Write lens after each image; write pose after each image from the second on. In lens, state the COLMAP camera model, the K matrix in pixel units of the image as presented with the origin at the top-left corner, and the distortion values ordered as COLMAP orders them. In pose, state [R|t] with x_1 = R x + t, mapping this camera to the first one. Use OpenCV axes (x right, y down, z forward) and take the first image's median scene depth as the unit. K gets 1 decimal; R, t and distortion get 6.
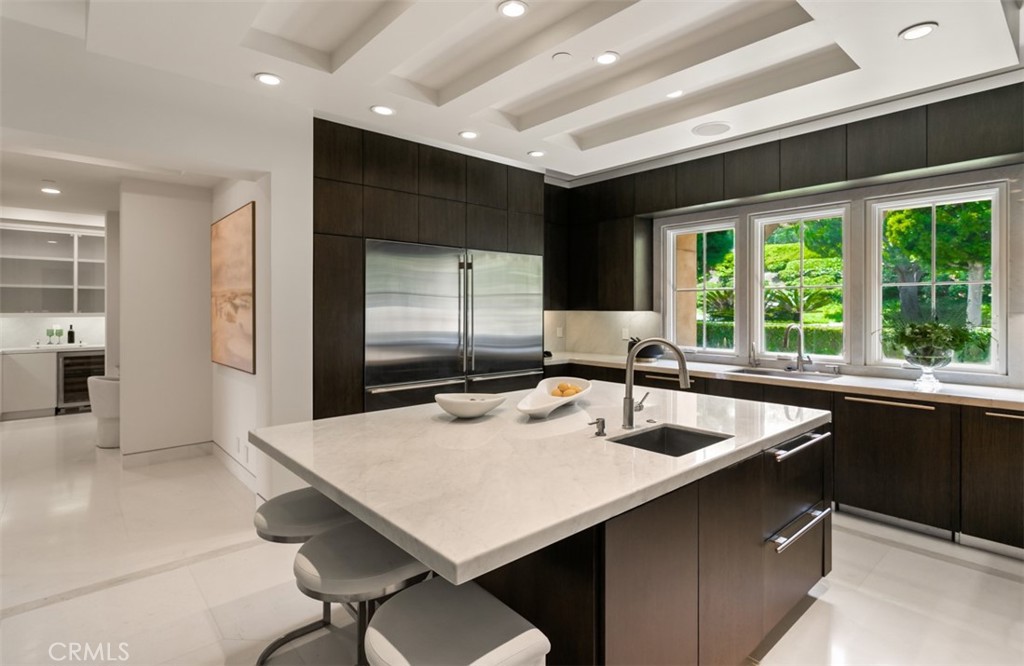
lens RADIAL K [[467.3, 0, 512.8], [0, 467.3, 308.1], [0, 0, 1]] dist [-0.001197, -0.000286]
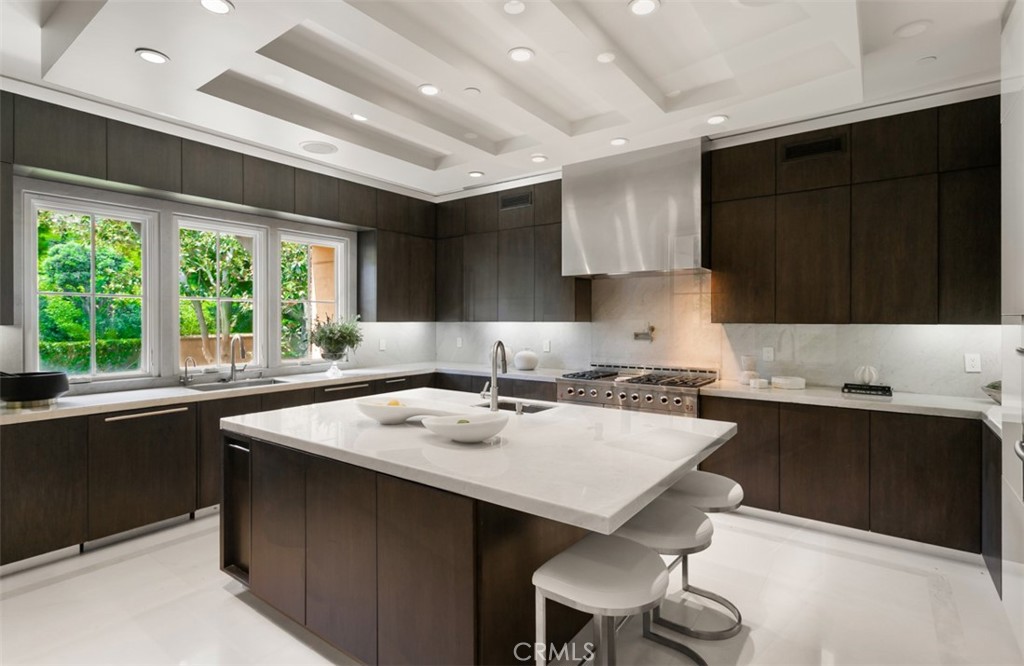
lens RADIAL K [[498.4, 0, 505.5], [0, 498.4, 313.8], [0, 0, 1]] dist [-0.000908, -0.000571]
pose [[-0.150446, 0.009908, 0.988569, -0.584336], [0.002624, 0.999950, -0.009623, -0.000518], [-0.988615, 0.001146, -0.150464, 0.602135]]
